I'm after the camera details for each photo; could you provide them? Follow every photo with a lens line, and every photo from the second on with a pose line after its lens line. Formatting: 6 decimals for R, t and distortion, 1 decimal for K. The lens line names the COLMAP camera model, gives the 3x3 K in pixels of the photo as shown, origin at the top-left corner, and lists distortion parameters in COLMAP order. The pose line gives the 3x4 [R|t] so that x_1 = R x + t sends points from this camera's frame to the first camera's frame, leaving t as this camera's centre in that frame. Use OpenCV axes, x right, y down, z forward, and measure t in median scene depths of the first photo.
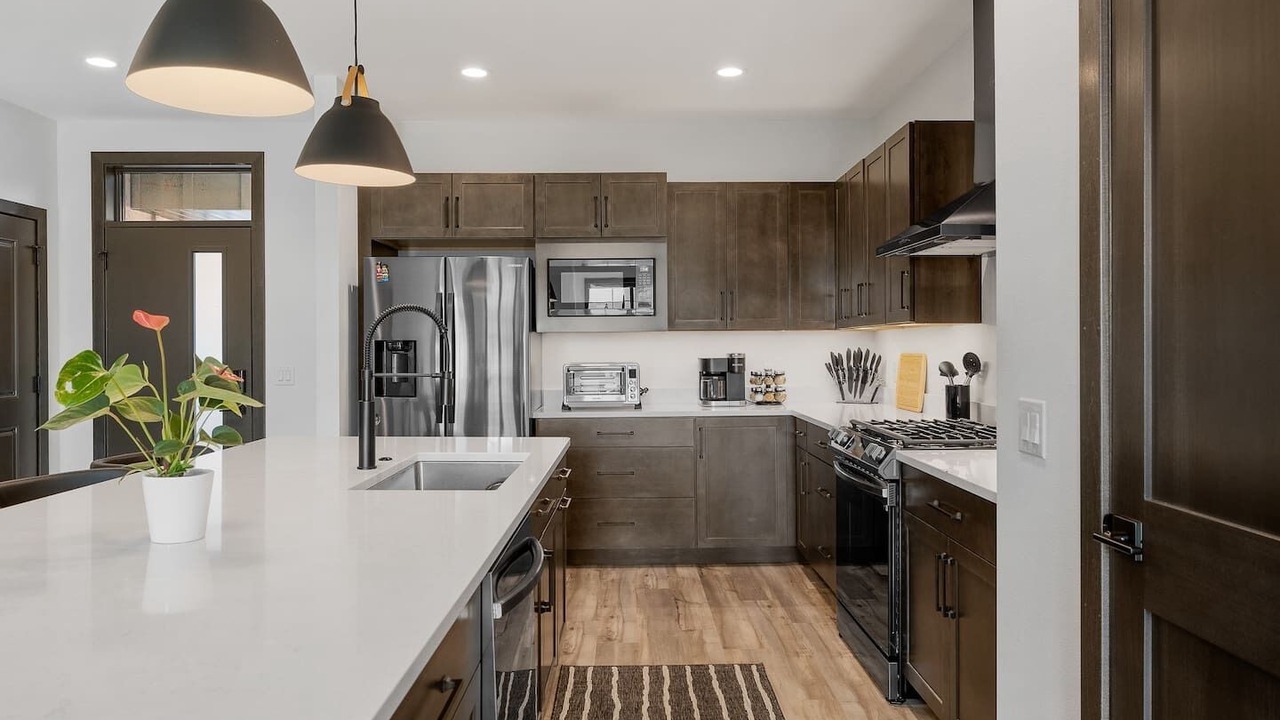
lens RADIAL K [[891.8, 0, 643.4], [0, 891.8, 341.3], [0, 0, 1]] dist [-0.004770, -0.003944]
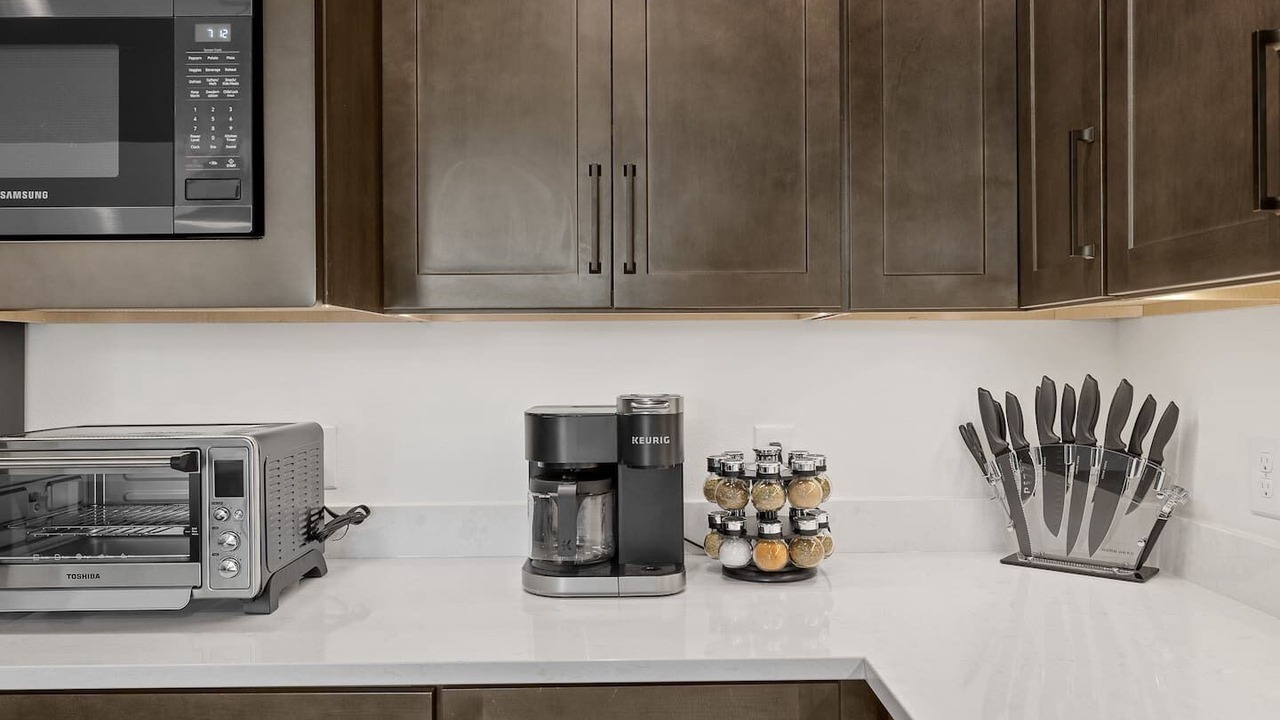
lens RADIAL K [[943.8, 0, 641.2], [0, 943.8, 355.9], [0, 0, 1]] dist [0.000798, -0.001674]
pose [[0.999911, 0.000429, -0.013362, 0.108727], [-0.000386, 0.999995, 0.003176, 0.000317], [0.013364, -0.003171, 0.999906, 0.732806]]
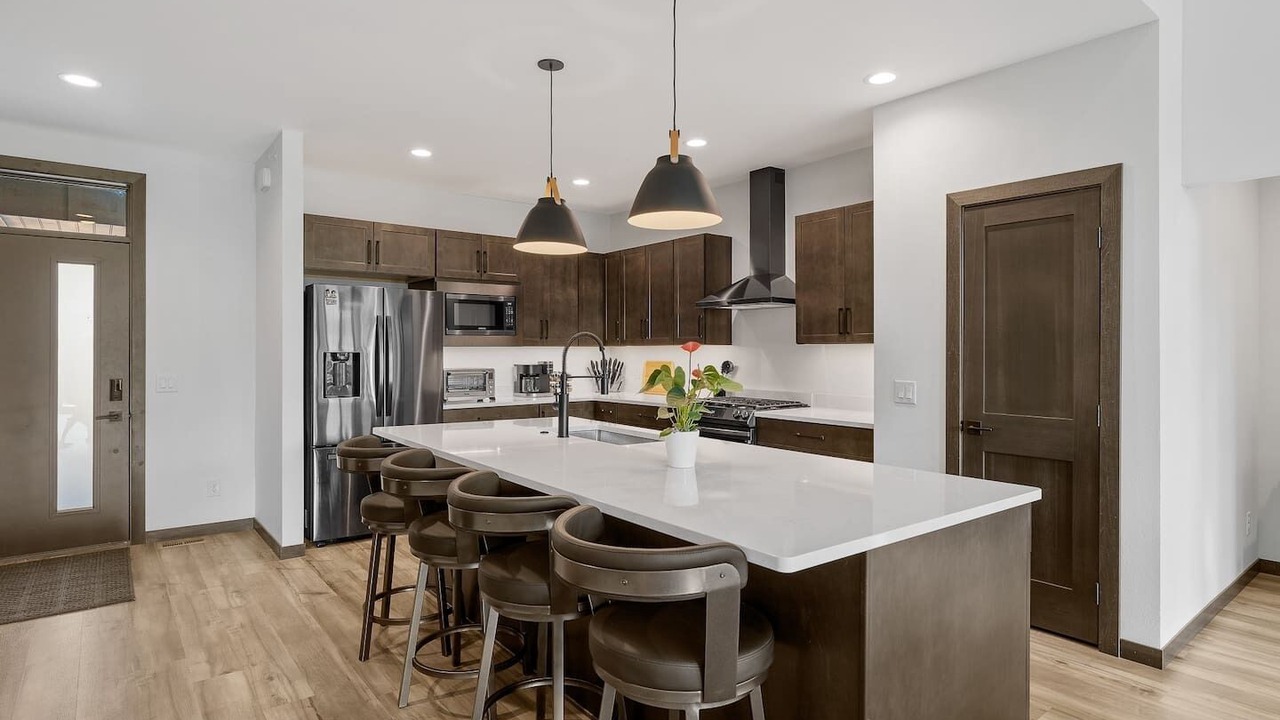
lens RADIAL K [[686.8, 0, 660.3], [0, 686.8, 352.7], [0, 0, 1]] dist [-0.003911, 0.001332]
pose [[0.780409, 0.003035, 0.625263, -0.484859], [-0.006114, 0.999977, 0.002776, -0.005823], [-0.625240, -0.005989, 0.780410, -0.024152]]
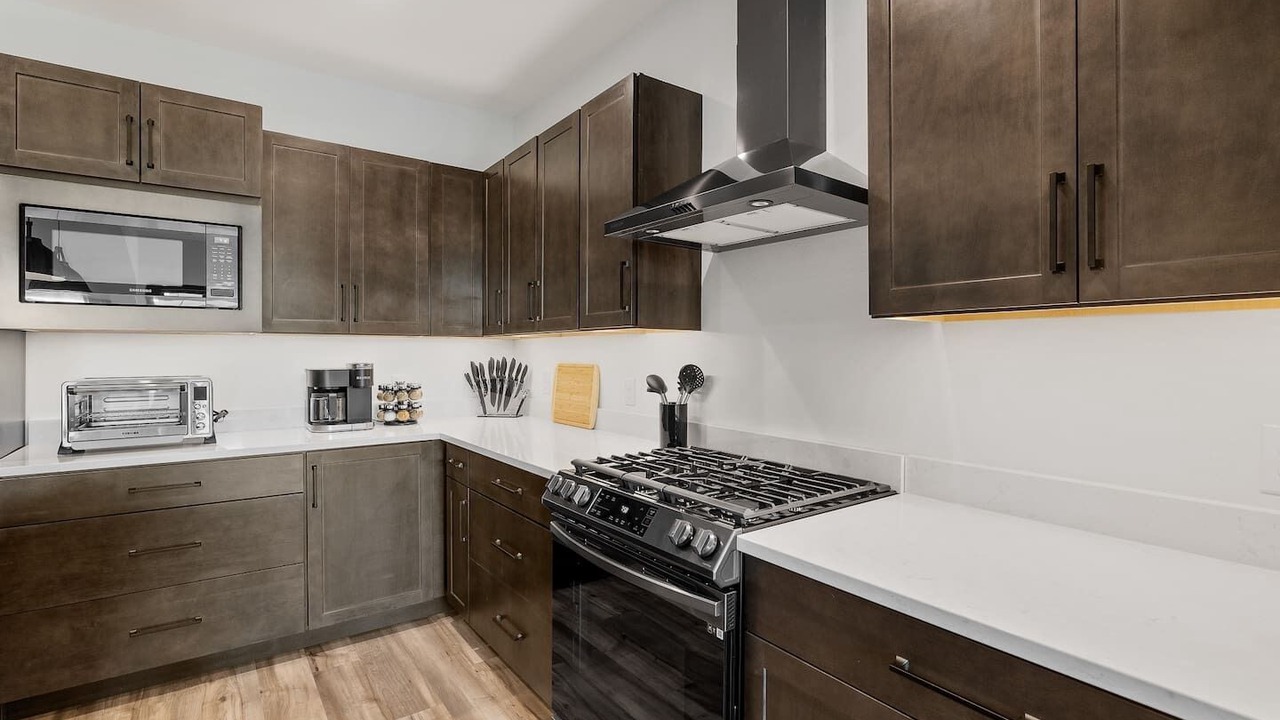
lens RADIAL K [[601.0, 0, 645.8], [0, 601.0, 355.9], [0, 0, 1]] dist [-0.003725, 0.000306]
pose [[0.817026, 0.005414, 0.576575, 0.001791], [-0.010831, 0.999924, 0.005958, 0.000826], [-0.576499, -0.011113, 0.817022, 0.422799]]
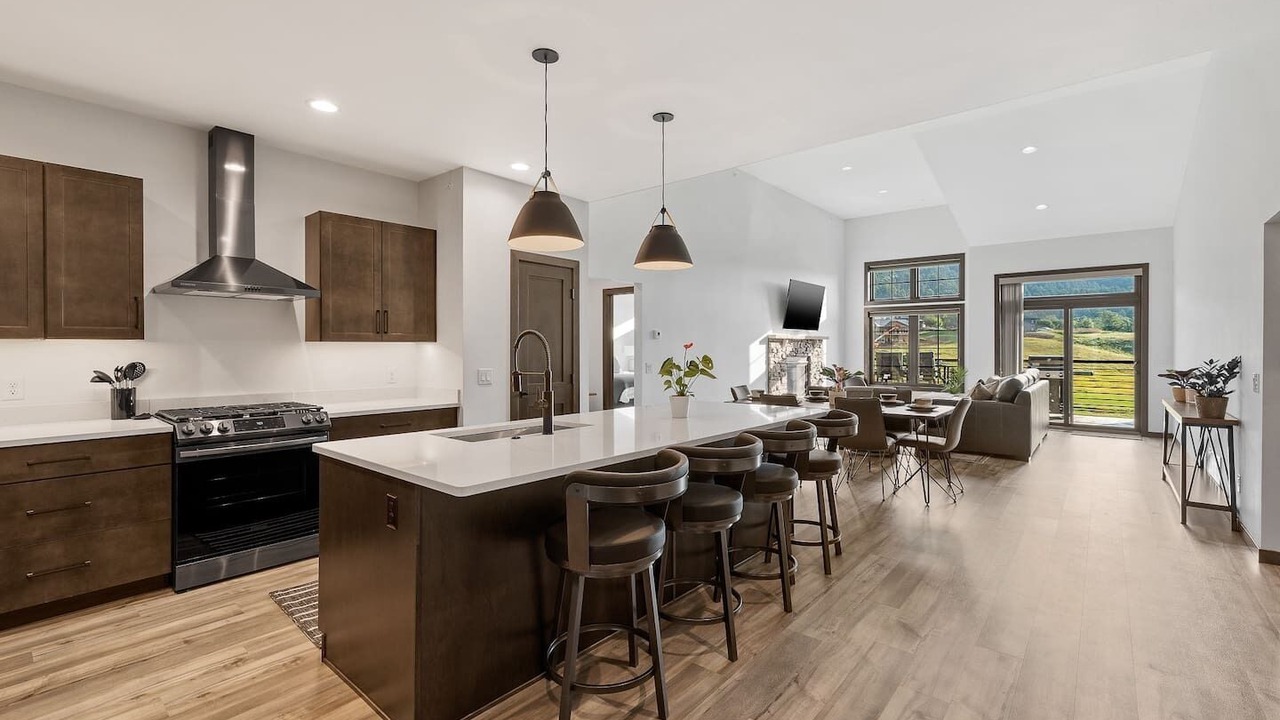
lens RADIAL K [[545.7, 0, 637.0], [0, 545.7, 351.0], [0, 0, 1]] dist [0.010960, 0.002300]
pose [[-0.752543, 0.004810, 0.658525, -0.555044], [0.003593, 0.999988, -0.003198, 0.000894], [-0.658533, -0.000041, -0.752552, 0.852342]]
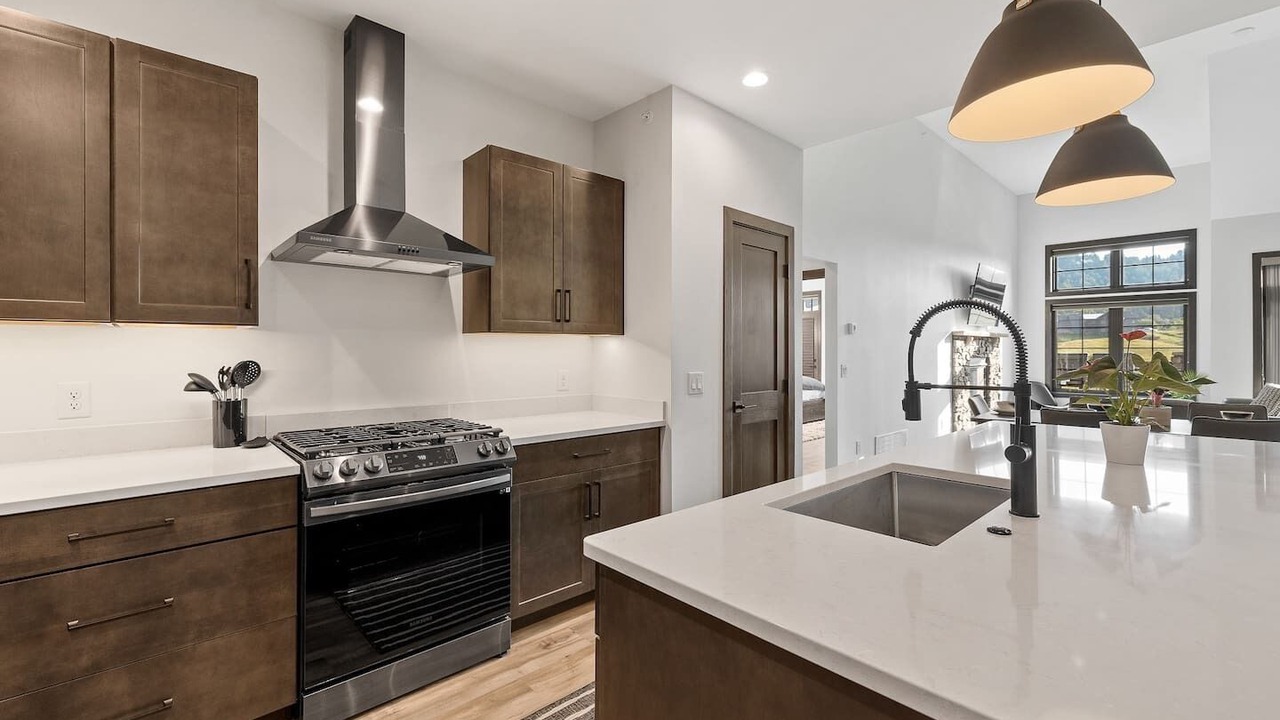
lens RADIAL K [[545.7, 0, 651.8], [0, 545.7, 351.0], [0, 0, 1]] dist [0.010960, 0.002300]
pose [[-0.674195, 0.004737, 0.738538, -0.235321], [0.000984, 0.999984, -0.005515, 0.004771], [-0.738552, -0.002991, -0.674189, 0.810938]]
